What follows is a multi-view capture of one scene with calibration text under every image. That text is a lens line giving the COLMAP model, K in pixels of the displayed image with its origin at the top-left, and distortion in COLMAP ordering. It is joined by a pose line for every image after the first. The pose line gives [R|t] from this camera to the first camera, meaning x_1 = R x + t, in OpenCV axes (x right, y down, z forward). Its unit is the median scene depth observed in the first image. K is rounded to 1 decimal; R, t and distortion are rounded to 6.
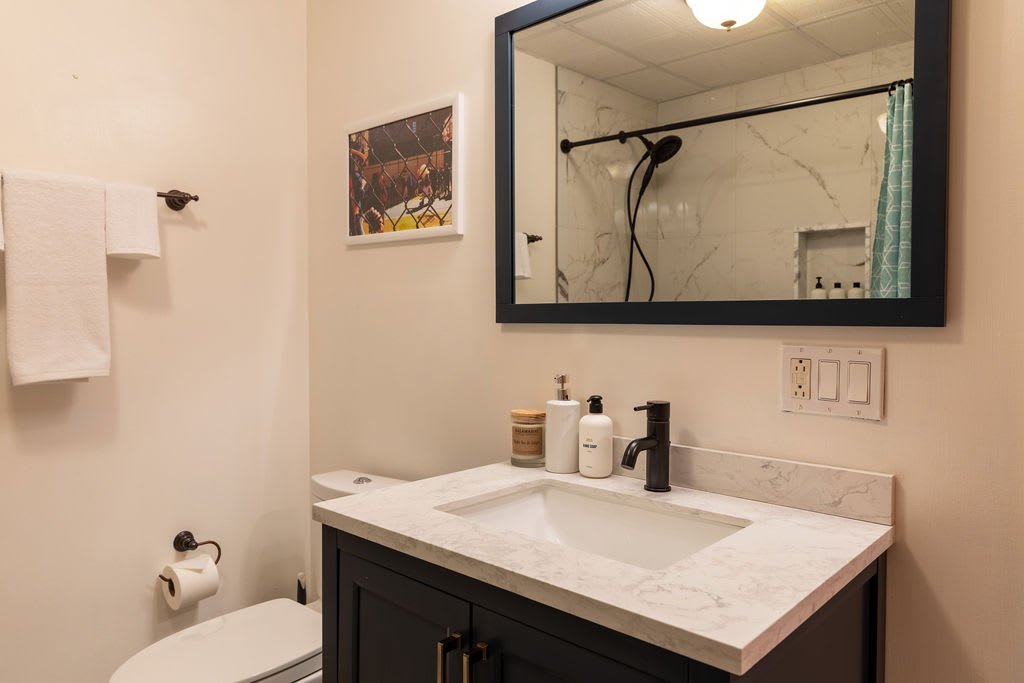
lens RADIAL K [[697.3, 0, 513.1], [0, 697.3, 339.2], [0, 0, 1]] dist [0.009166, 0.004221]
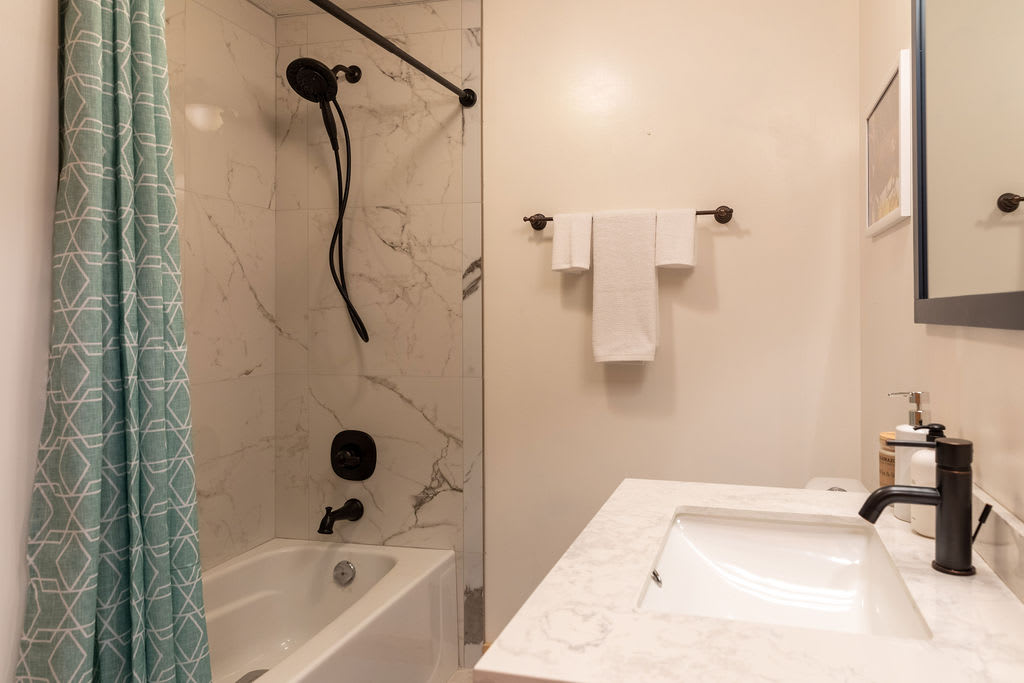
lens RADIAL K [[697.3, 0, 561.2], [0, 697.3, 315.4], [0, 0, 1]] dist [0.009166, 0.004221]
pose [[0.473176, 0.002630, -0.880964, 0.560840], [-0.027174, 0.999563, -0.011611, -0.013809], [0.880548, 0.029433, 0.473041, 0.294189]]
